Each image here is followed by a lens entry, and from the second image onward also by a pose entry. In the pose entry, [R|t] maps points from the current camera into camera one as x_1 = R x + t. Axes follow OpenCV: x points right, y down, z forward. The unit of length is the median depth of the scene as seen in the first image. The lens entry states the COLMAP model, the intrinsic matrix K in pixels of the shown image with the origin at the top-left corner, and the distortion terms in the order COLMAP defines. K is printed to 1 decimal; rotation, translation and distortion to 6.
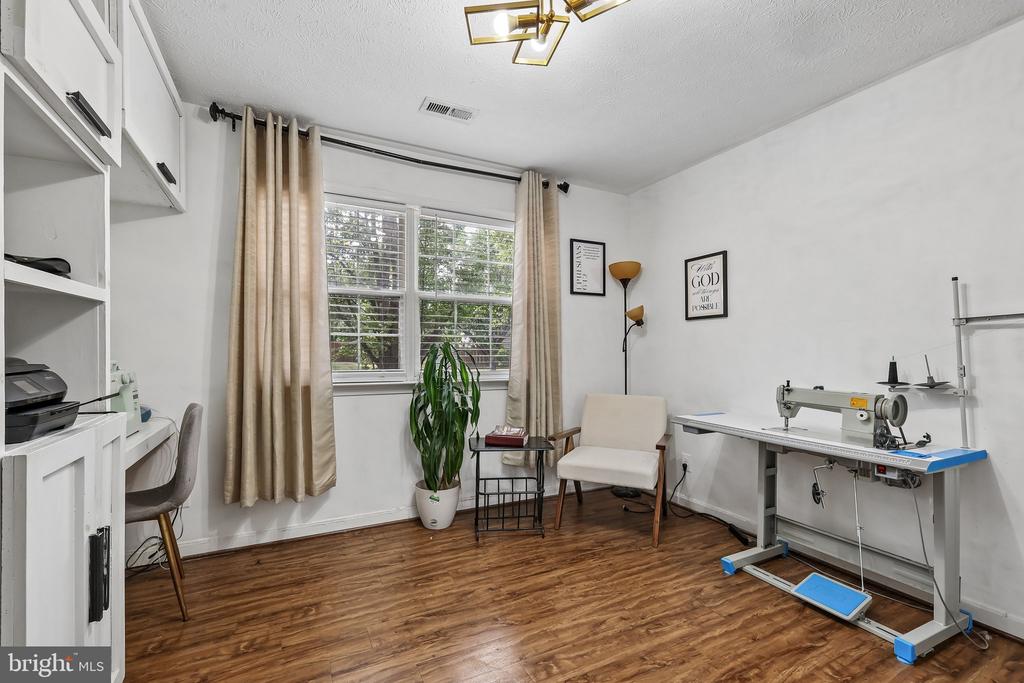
lens RADIAL K [[452.0, 0, 508.7], [0, 452.0, 349.8], [0, 0, 1]] dist [0.003105, 0.000689]
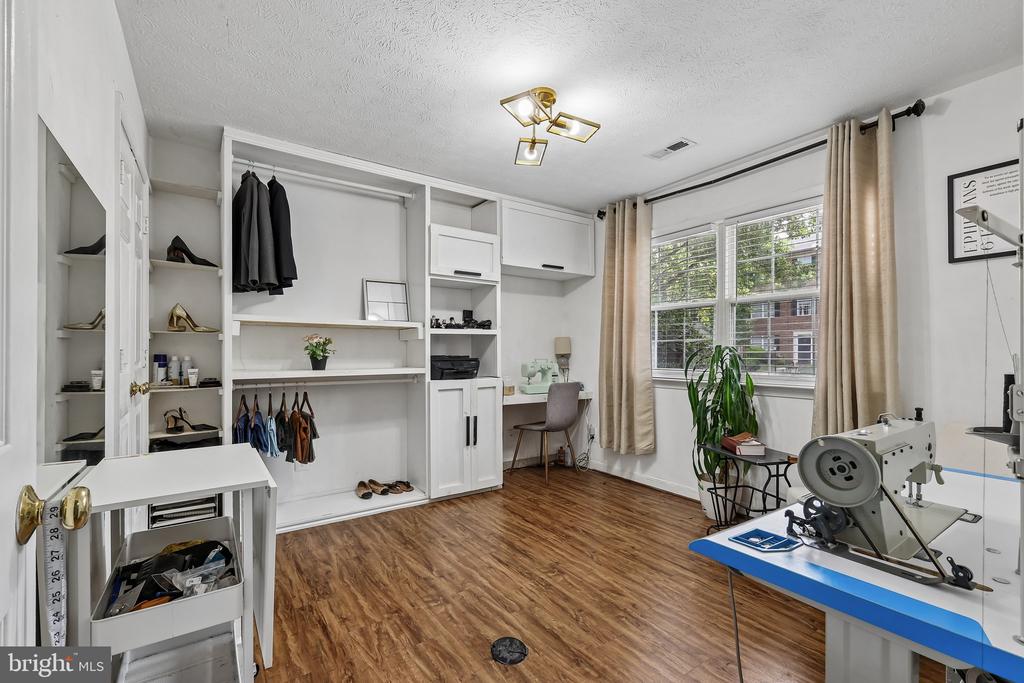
lens RADIAL K [[452.0, 0, 519.0], [0, 452.0, 346.4], [0, 0, 1]] dist [0.003105, 0.000689]
pose [[0.131900, -0.019949, -0.991062, 1.037700], [-0.001921, 0.999790, -0.020380, 0.011271], [0.991261, 0.004592, 0.131834, 0.483626]]
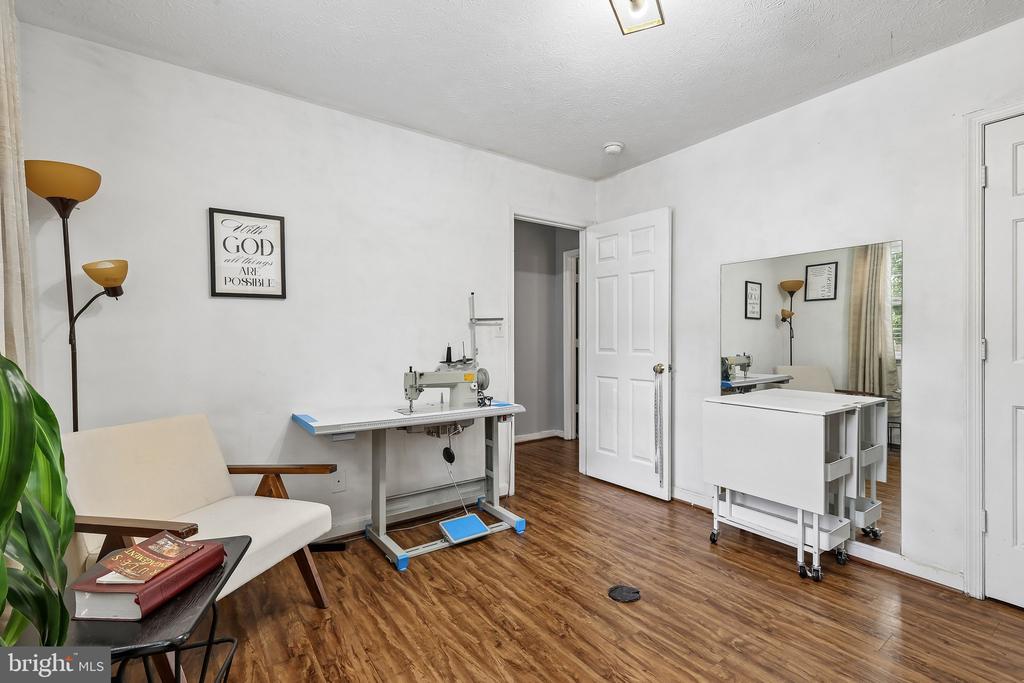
lens RADIAL K [[452.0, 0, 520.3], [0, 452.0, 343.2], [0, 0, 1]] dist [0.003105, 0.000689]
pose [[-0.157214, -0.012027, 0.987491, -0.497174], [0.004300, 0.999908, 0.012863, -0.001031], [-0.987555, 0.006269, -0.157147, 0.890098]]
